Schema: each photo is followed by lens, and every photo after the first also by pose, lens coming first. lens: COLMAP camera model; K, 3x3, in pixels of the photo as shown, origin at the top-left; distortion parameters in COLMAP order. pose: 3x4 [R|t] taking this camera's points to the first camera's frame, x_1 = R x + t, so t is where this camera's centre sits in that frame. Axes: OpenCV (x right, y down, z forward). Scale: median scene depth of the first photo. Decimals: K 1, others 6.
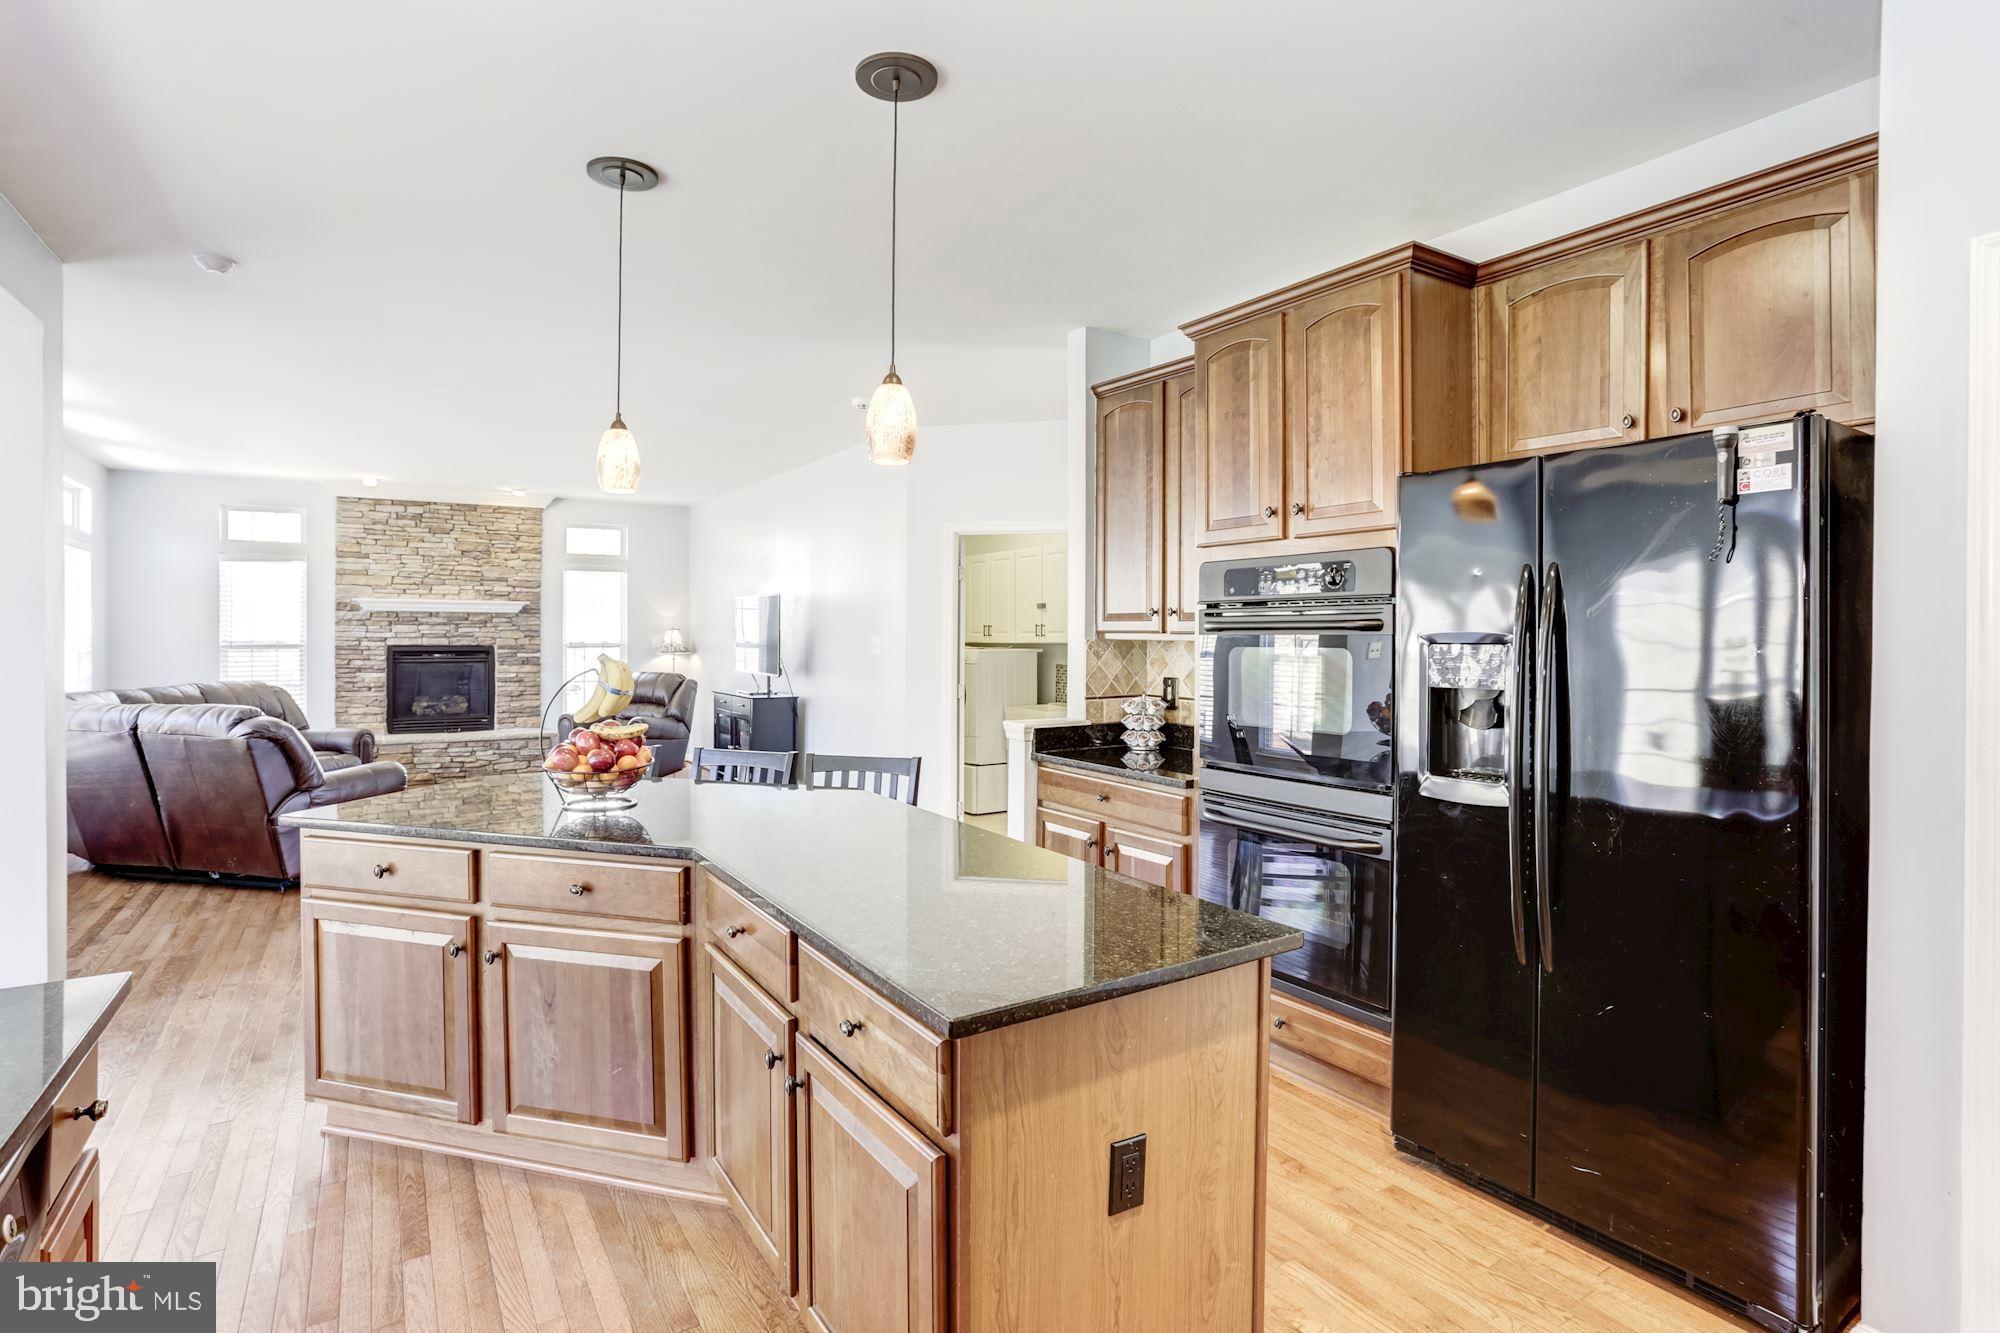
lens RADIAL K [[984.3, 0, 957.6], [0, 984.3, 642.3], [0, 0, 1]] dist [-0.046722, 0.022214]
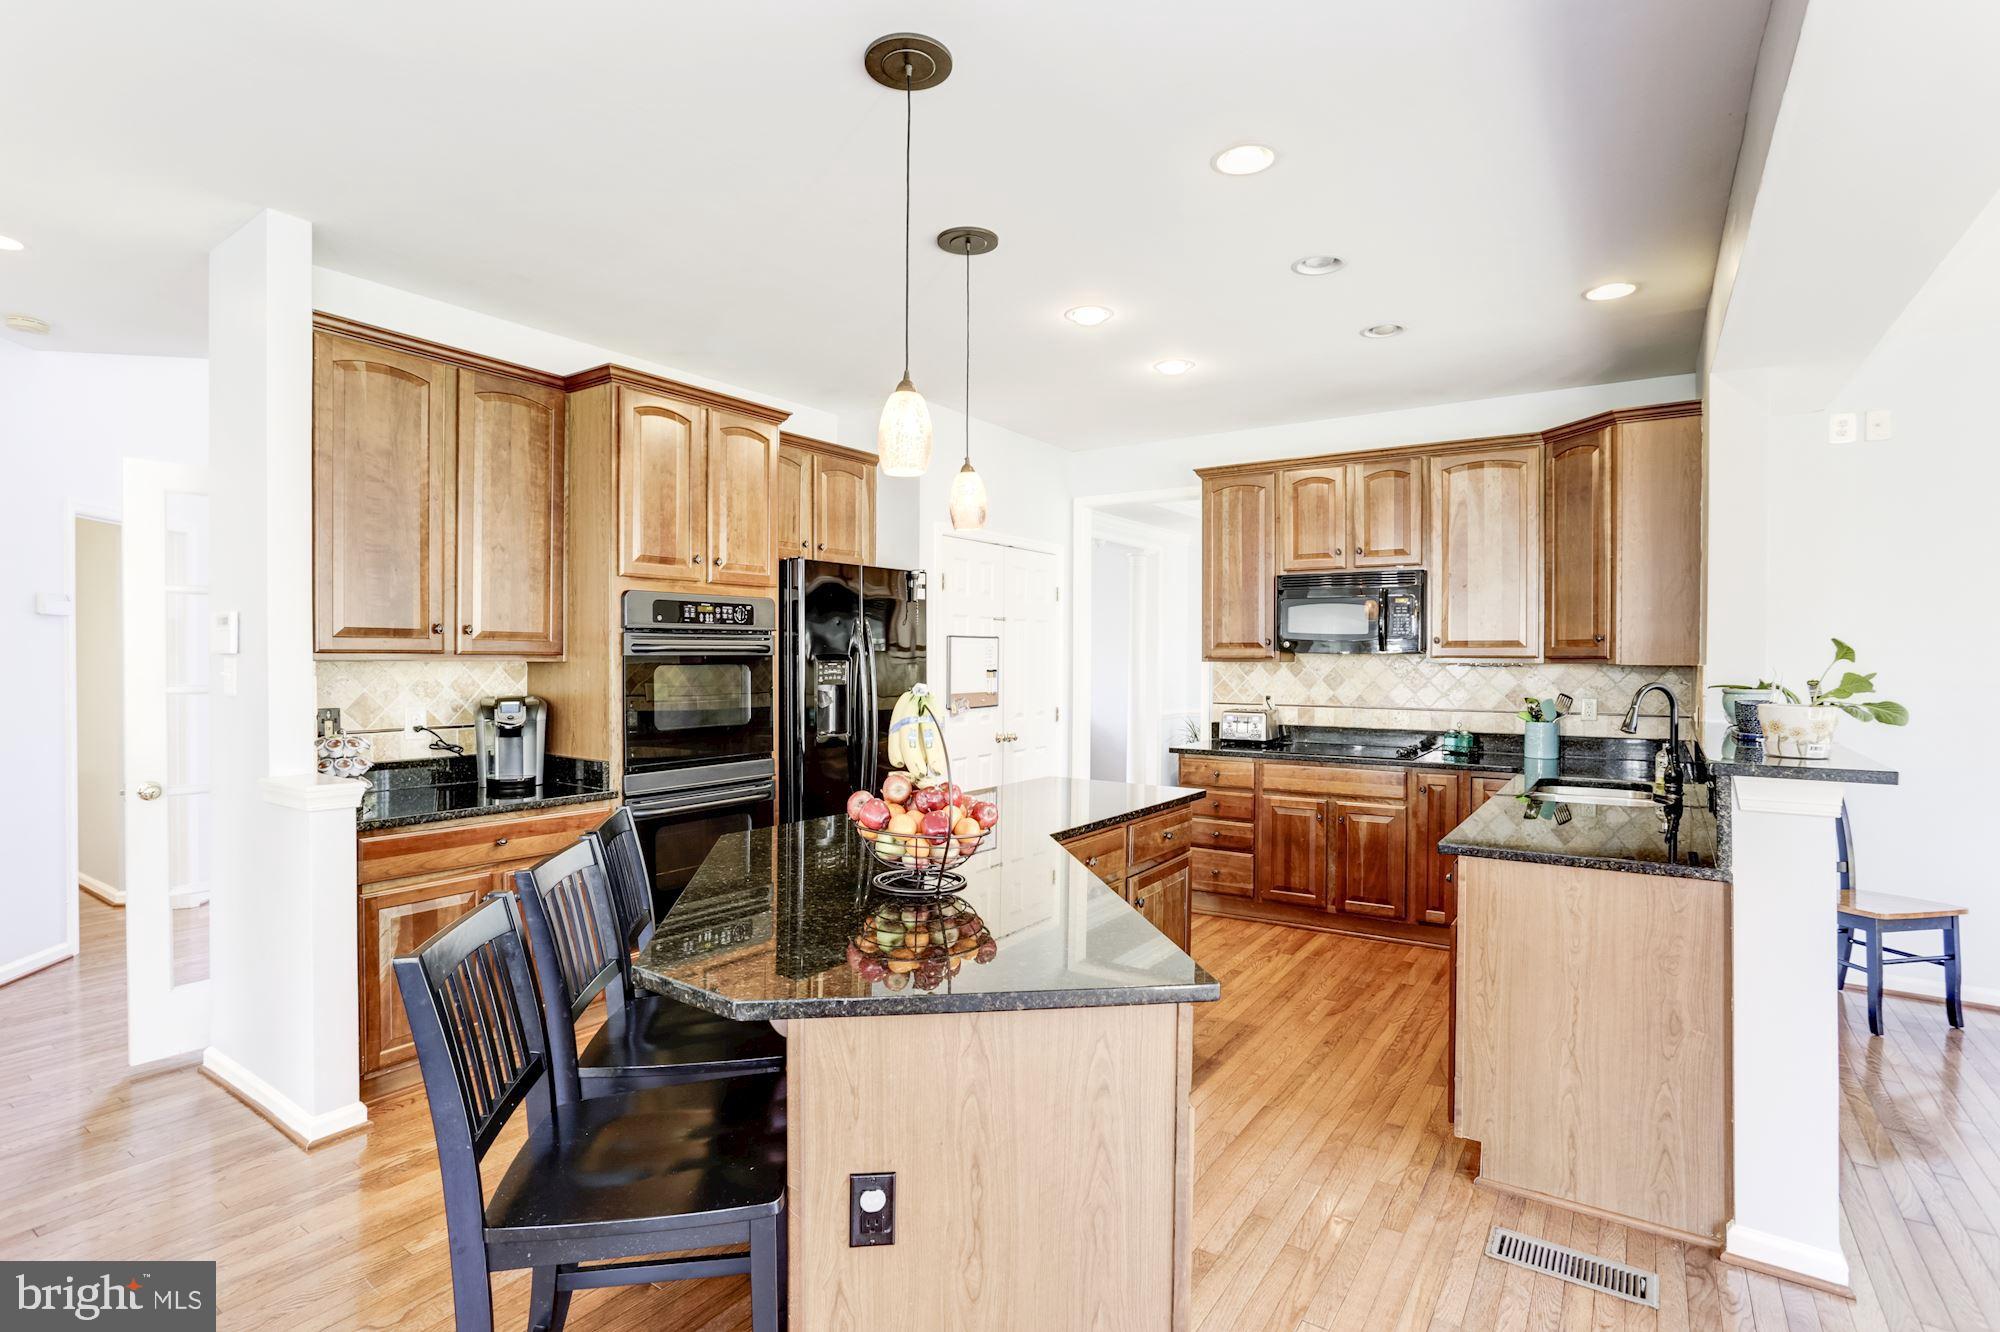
lens RADIAL K [[984.3, 0, 976.8], [0, 984.3, 665.3], [0, 0, 1]] dist [-0.046722, 0.022214]
pose [[-0.407797, -0.014896, 0.912951, -0.336416], [0.002078, 0.999849, 0.017242, -0.005337], [-0.913070, 0.008928, -0.407704, 0.400135]]
